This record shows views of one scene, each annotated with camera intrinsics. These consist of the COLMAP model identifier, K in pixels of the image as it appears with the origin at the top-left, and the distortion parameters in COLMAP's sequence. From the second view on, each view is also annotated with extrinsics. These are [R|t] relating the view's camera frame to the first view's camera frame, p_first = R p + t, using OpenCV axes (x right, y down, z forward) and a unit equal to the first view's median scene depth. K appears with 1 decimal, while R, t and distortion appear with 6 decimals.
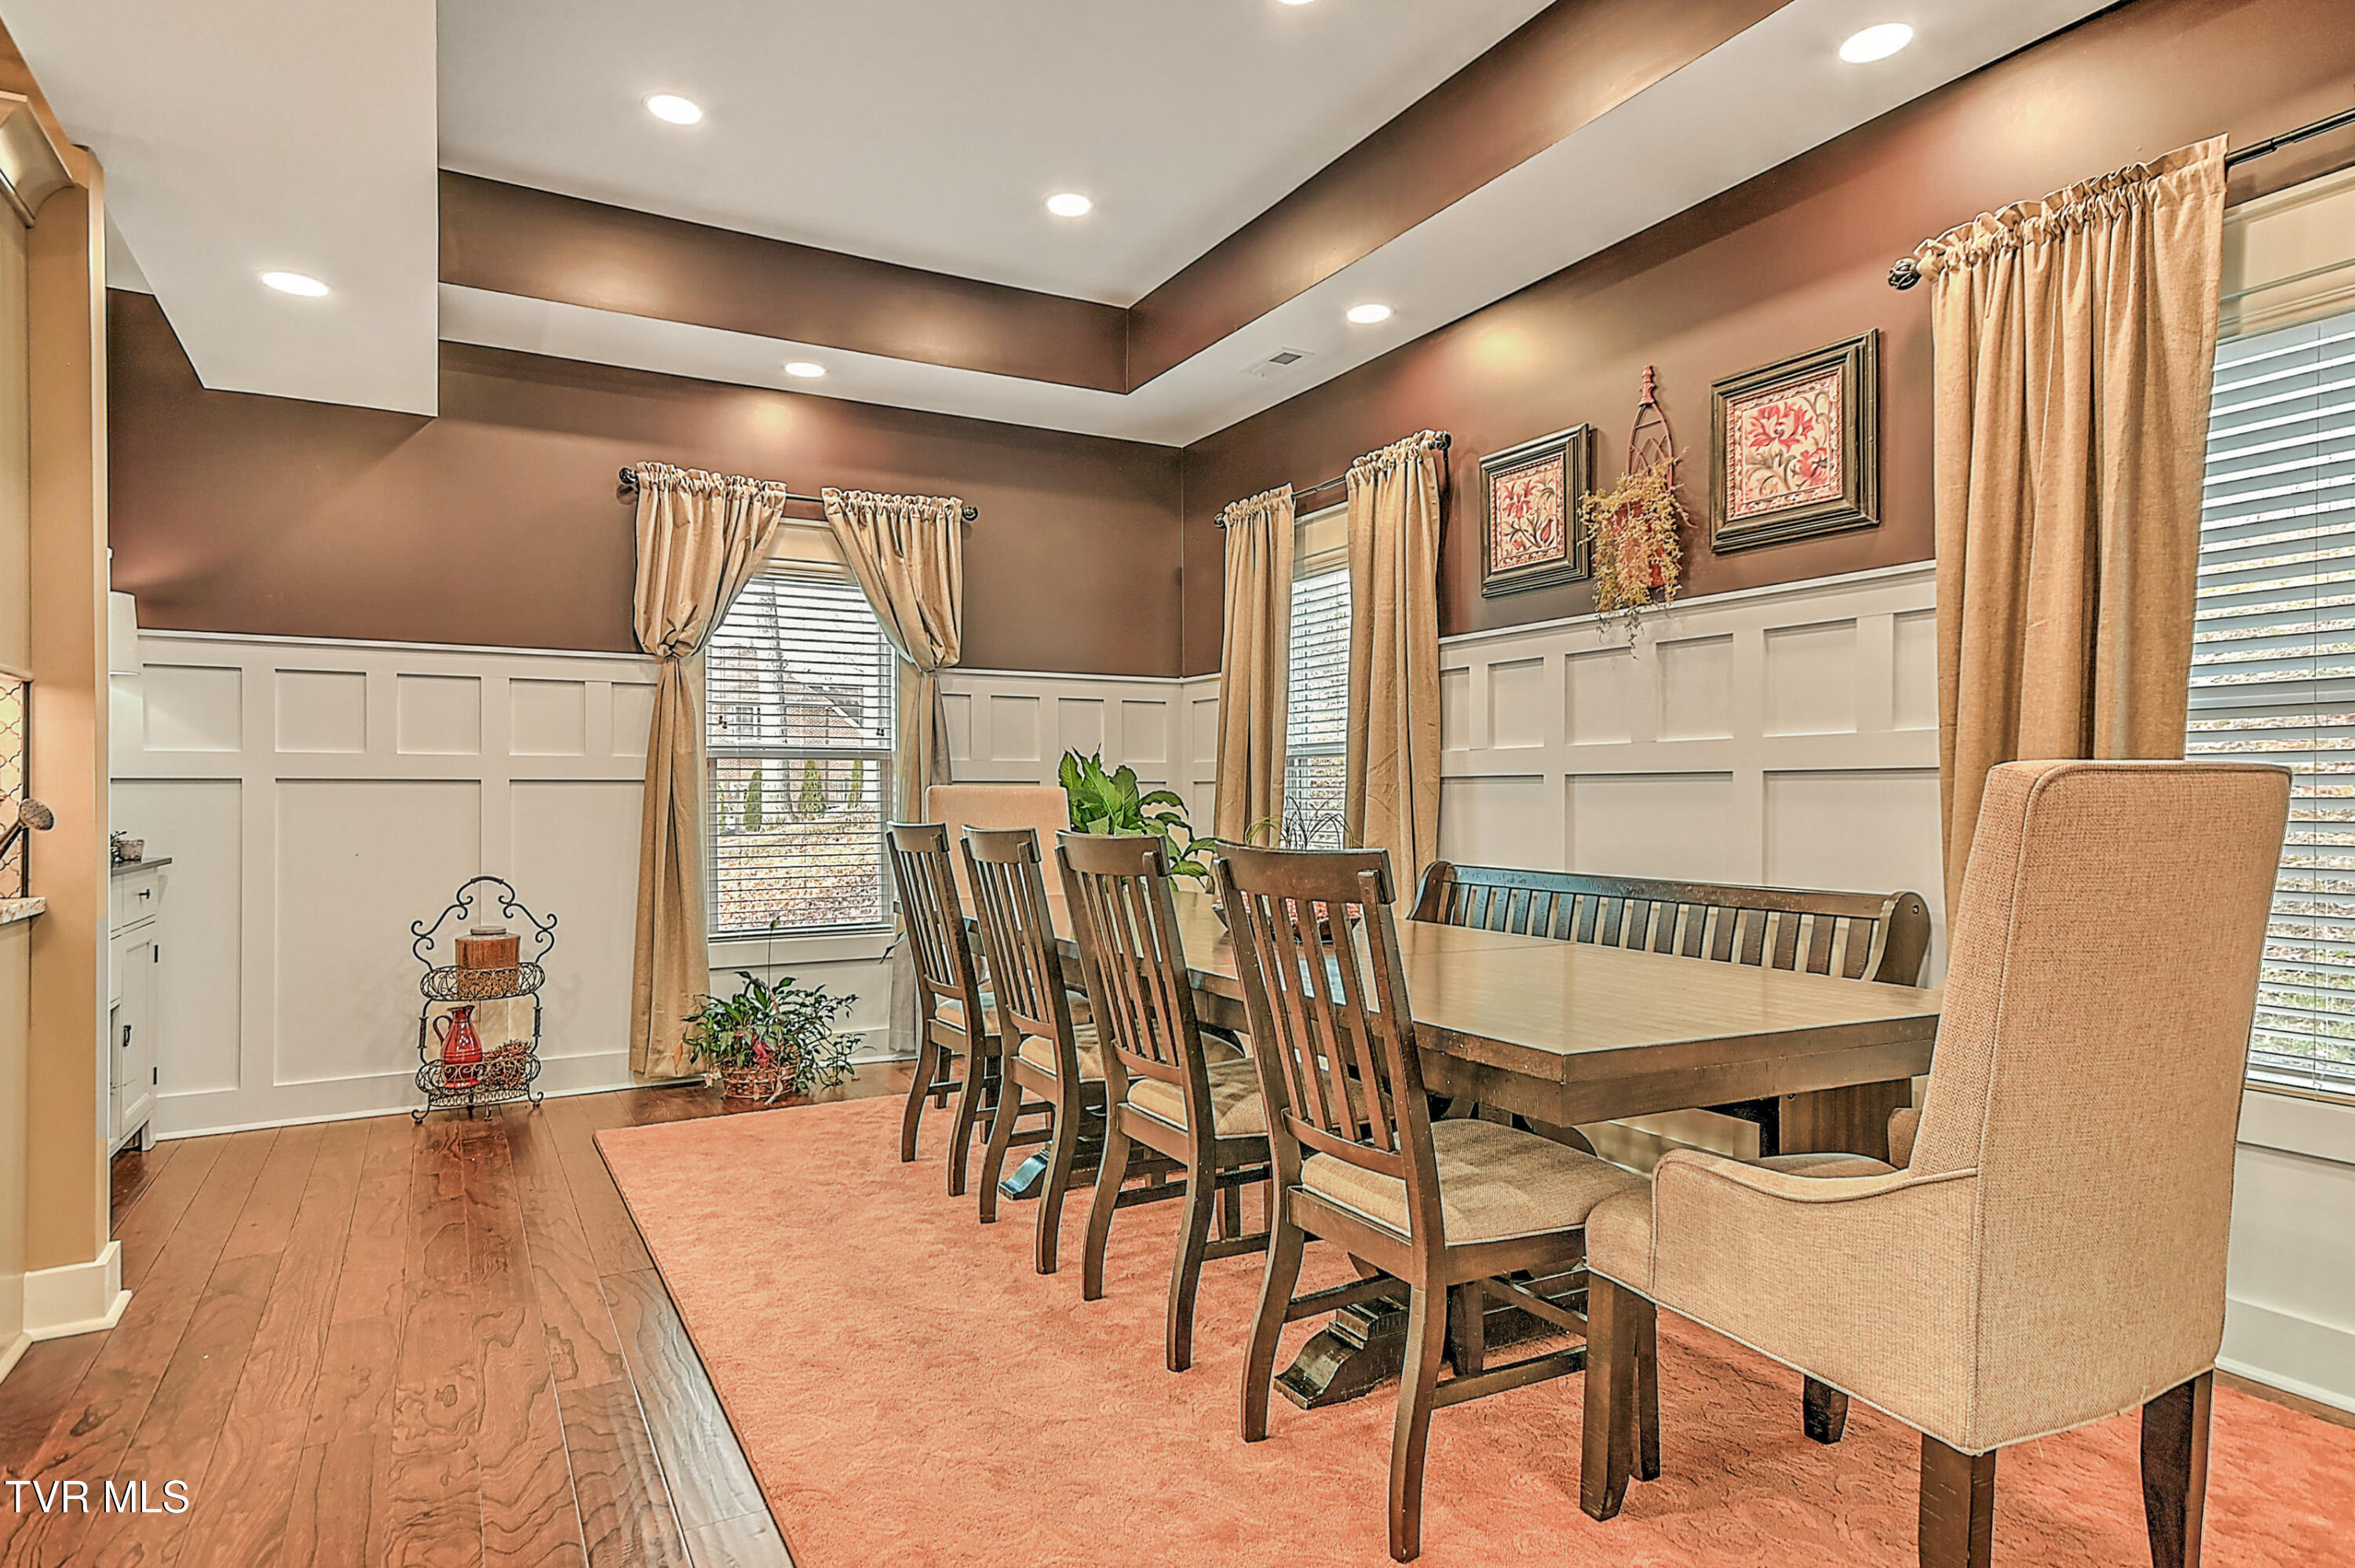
lens RADIAL K [[1314.9, 0, 1184.7], [0, 1314.9, 799.4], [0, 0, 1]] dist [0.015920, 0.007869]
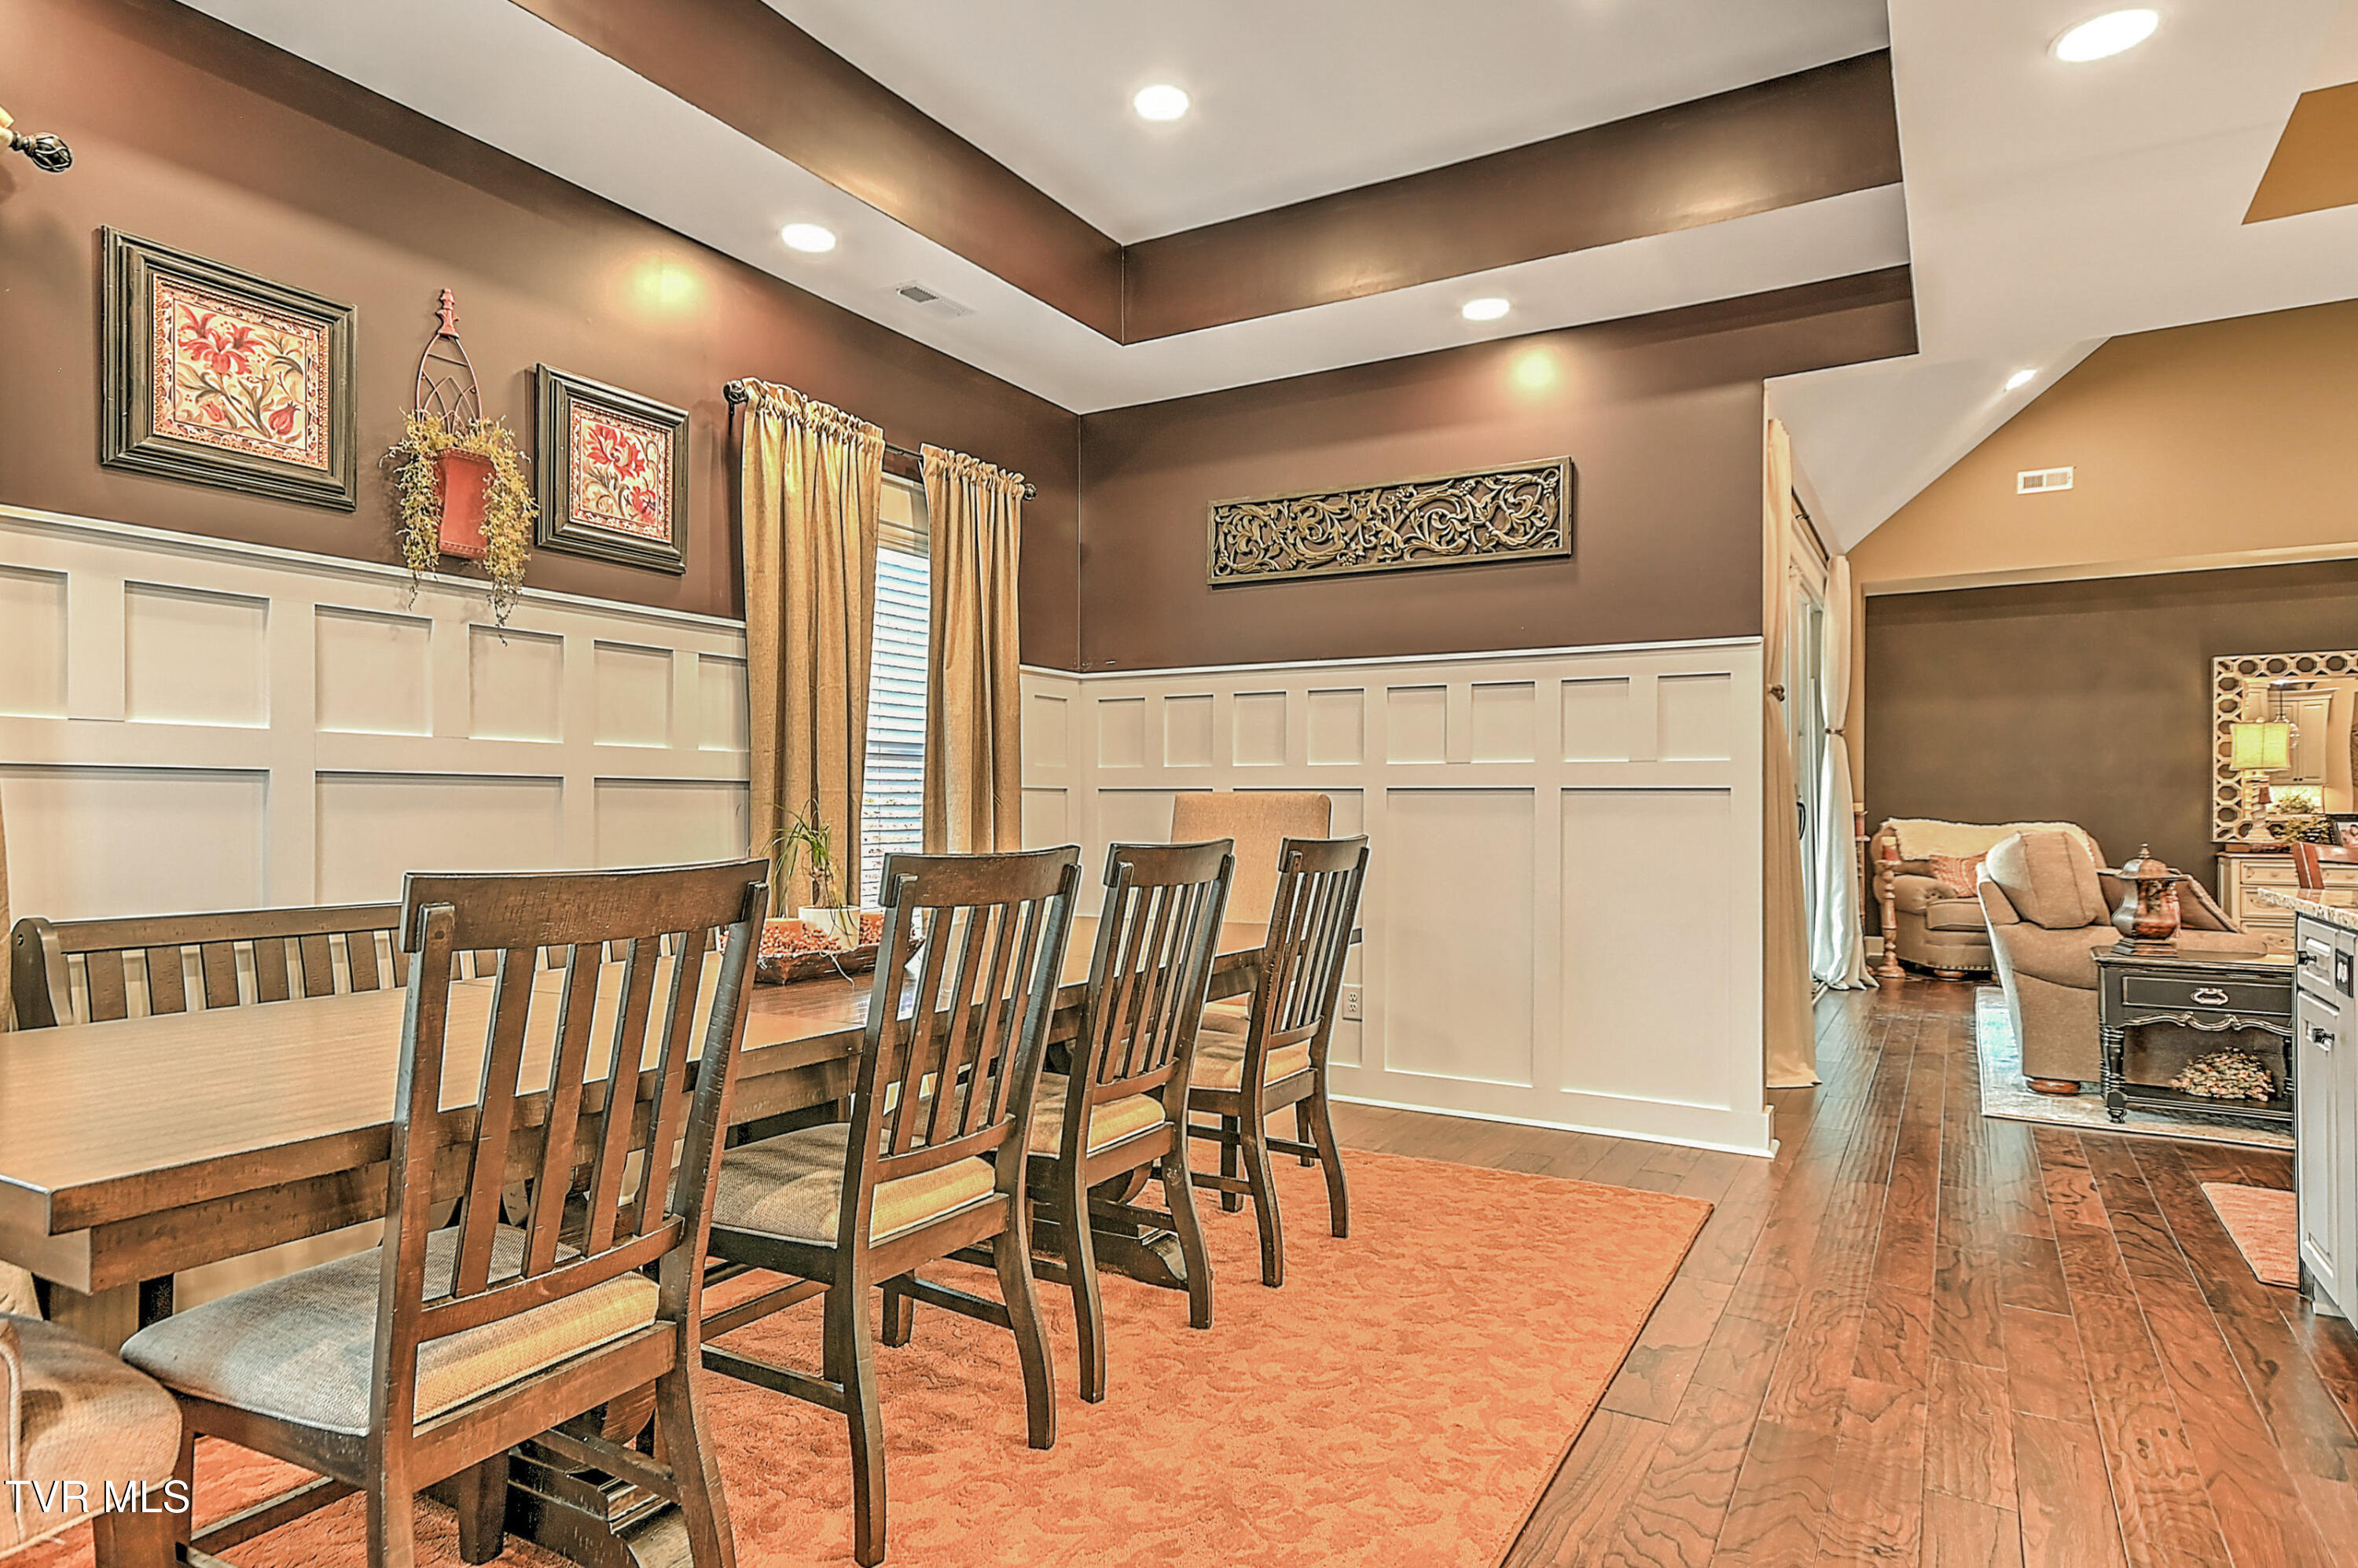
lens RADIAL K [[1316.7, 0, 1169.9], [0, 1316.7, 797.9], [0, 0, 1]] dist [0.015920, 0.007869]
pose [[-0.499111, 0.004343, 0.866527, -0.658707], [-0.000724, 0.999985, -0.005429, -0.000774], [-0.866538, -0.003337, -0.499100, 1.100913]]
